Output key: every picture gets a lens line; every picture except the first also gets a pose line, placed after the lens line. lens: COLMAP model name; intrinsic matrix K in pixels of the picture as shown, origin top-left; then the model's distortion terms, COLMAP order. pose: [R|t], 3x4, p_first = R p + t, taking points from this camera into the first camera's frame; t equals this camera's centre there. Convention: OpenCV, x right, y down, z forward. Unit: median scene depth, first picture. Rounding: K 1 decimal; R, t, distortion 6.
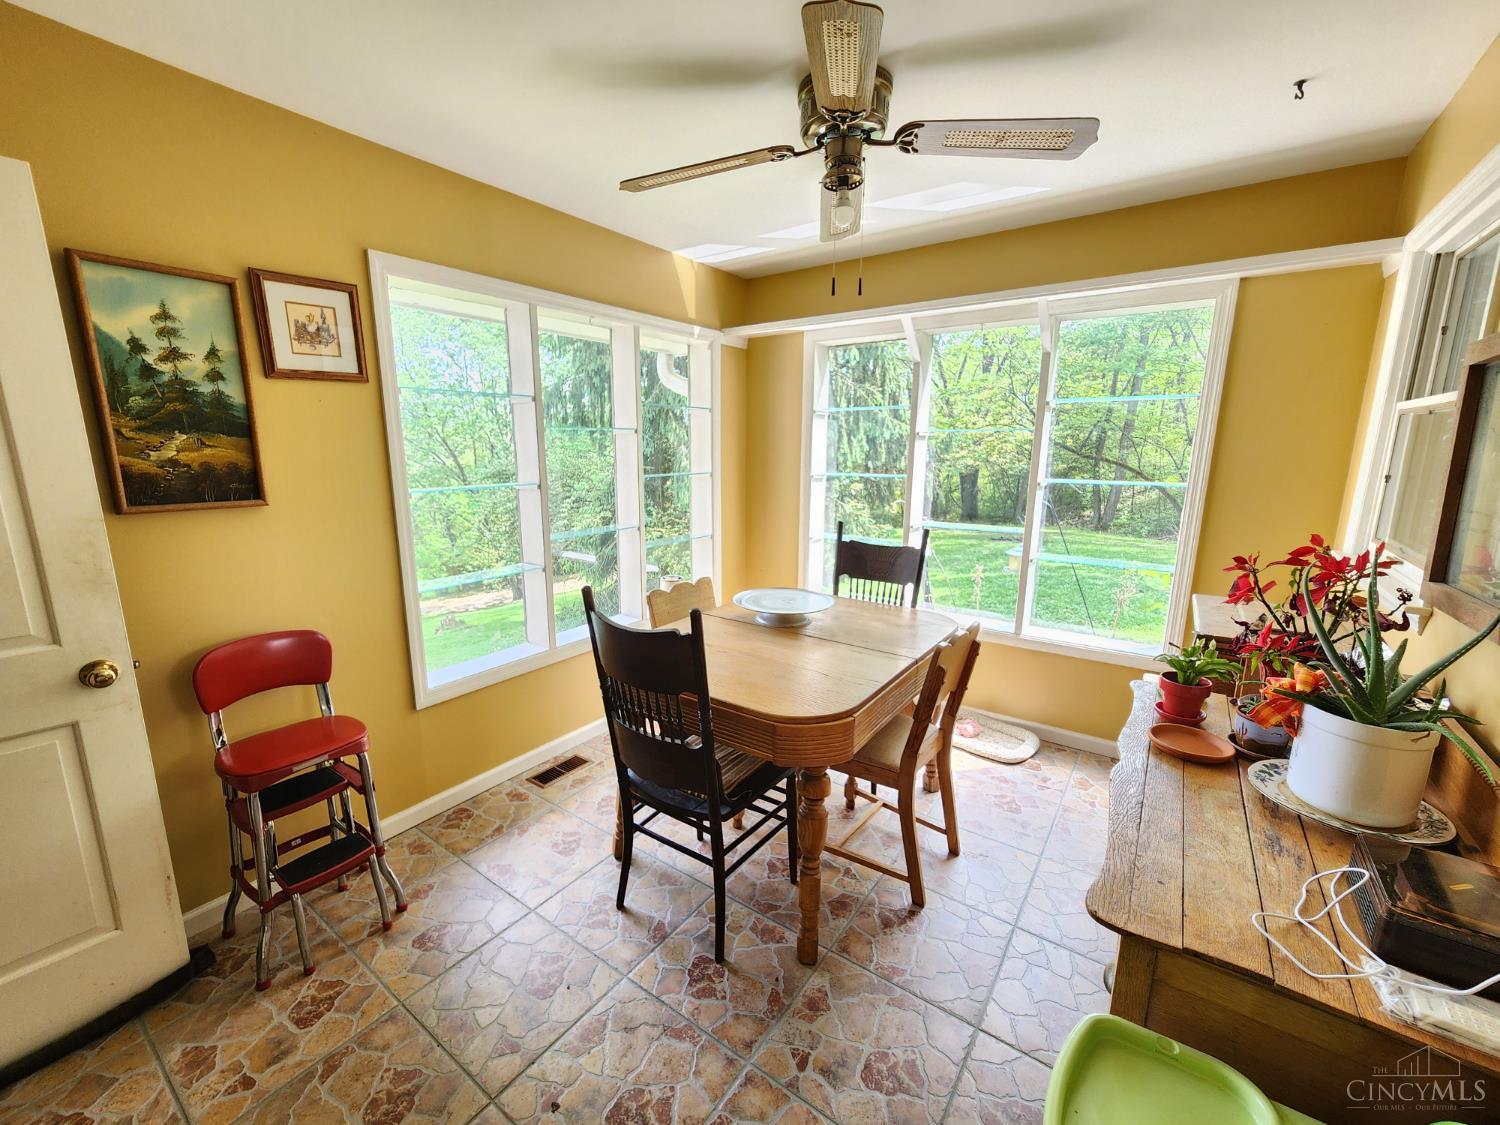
lens RADIAL K [[615.2, 0, 743.5], [0, 615.2, 567.4], [0, 0, 1]] dist [0.002271, 0.000221]
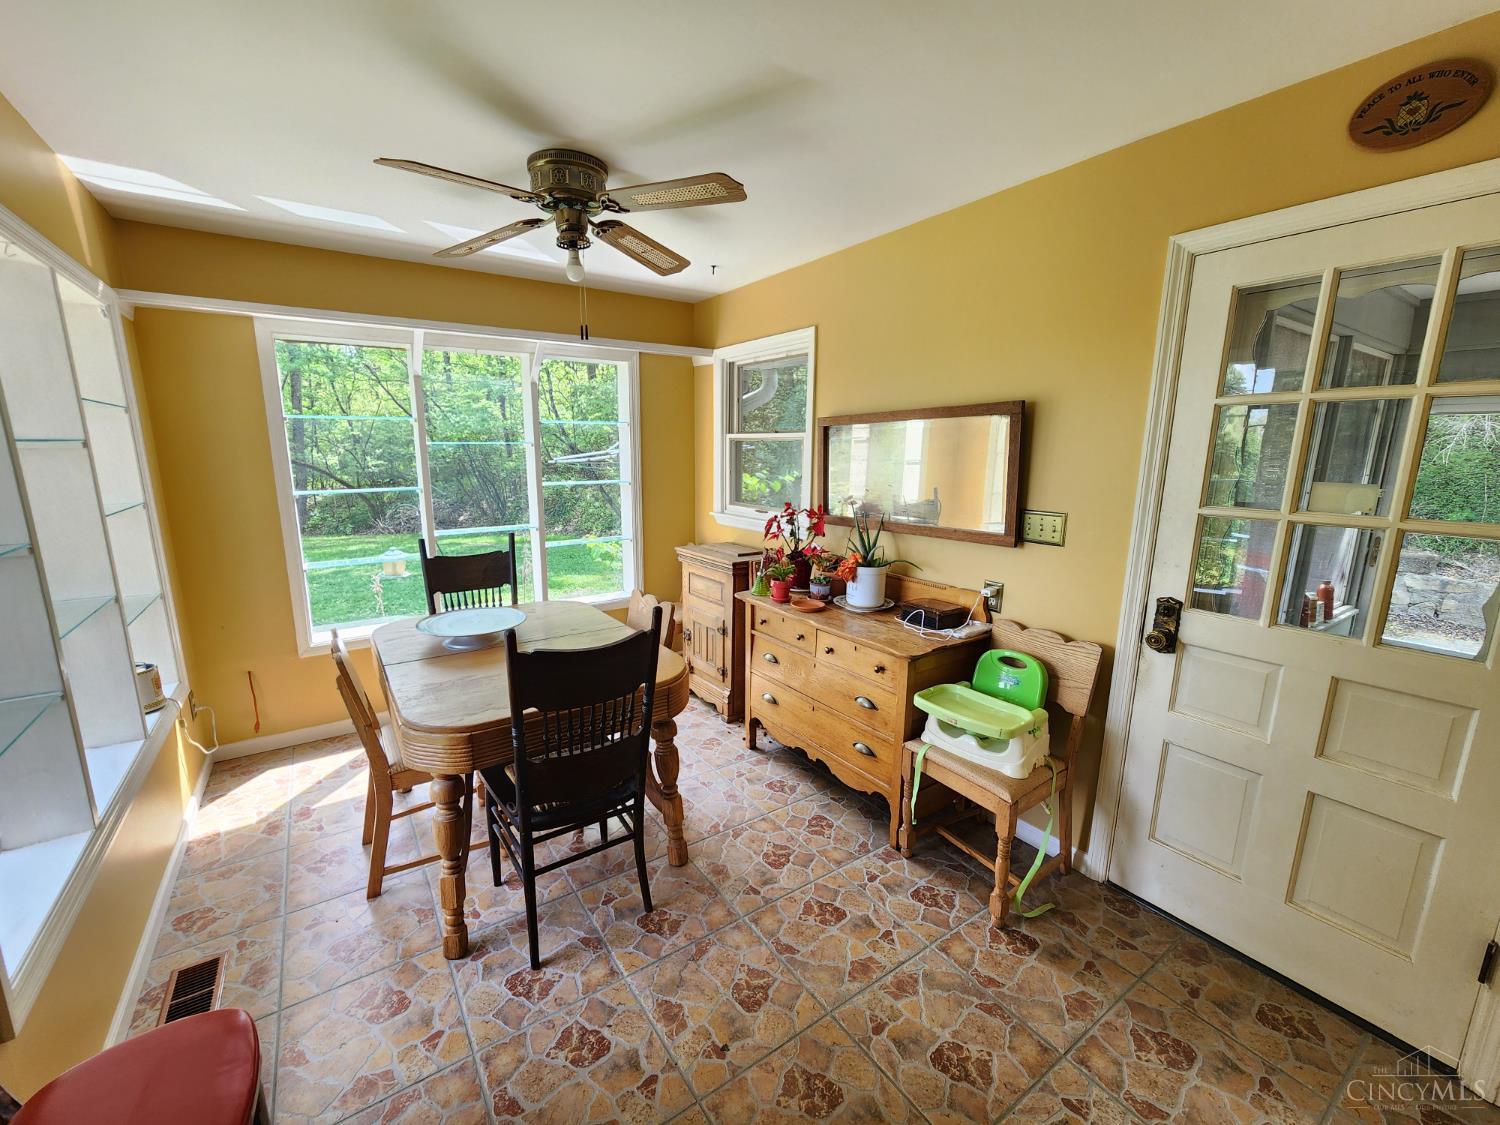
lens RADIAL K [[615.2, 0, 709.2], [0, 615.2, 568.2], [0, 0, 1]] dist [0.002271, 0.000221]
pose [[0.364801, -0.180250, 0.913472, -0.876371], [0.181729, 0.975998, 0.120013, -0.099192], [-0.913179, 0.122223, 0.388801, 0.345944]]
